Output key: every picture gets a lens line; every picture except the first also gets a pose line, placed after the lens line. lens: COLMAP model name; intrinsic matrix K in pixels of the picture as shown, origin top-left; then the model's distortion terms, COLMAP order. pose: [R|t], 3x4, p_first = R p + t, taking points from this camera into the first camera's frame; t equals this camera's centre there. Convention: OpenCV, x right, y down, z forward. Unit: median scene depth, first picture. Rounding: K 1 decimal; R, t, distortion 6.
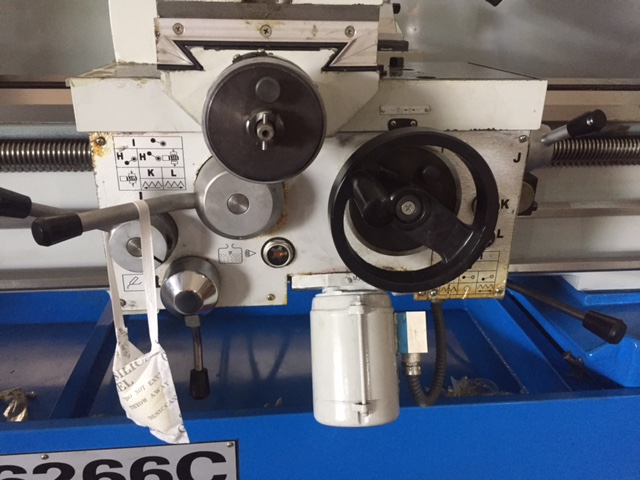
lens RADIAL K [[547.1, 0, 320.0], [0, 547.1, 240.0], [0, 0, 1]] dist [0.048656, -0.007625]
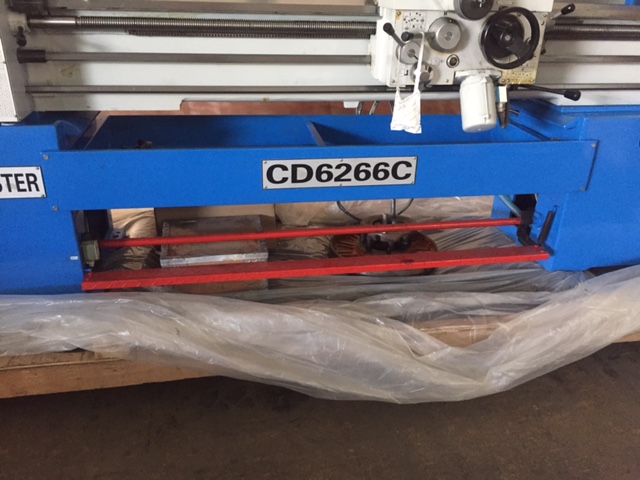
lens RADIAL K [[547.1, 0, 320.0], [0, 547.1, 240.0], [0, 0, 1]] dist [0.048656, -0.007625]
pose [[0.997520, -0.020412, 0.067359, -0.883063], [0.016174, 0.997890, 0.062886, 0.683554], [-0.068500, -0.061641, 0.995745, -1.594906]]
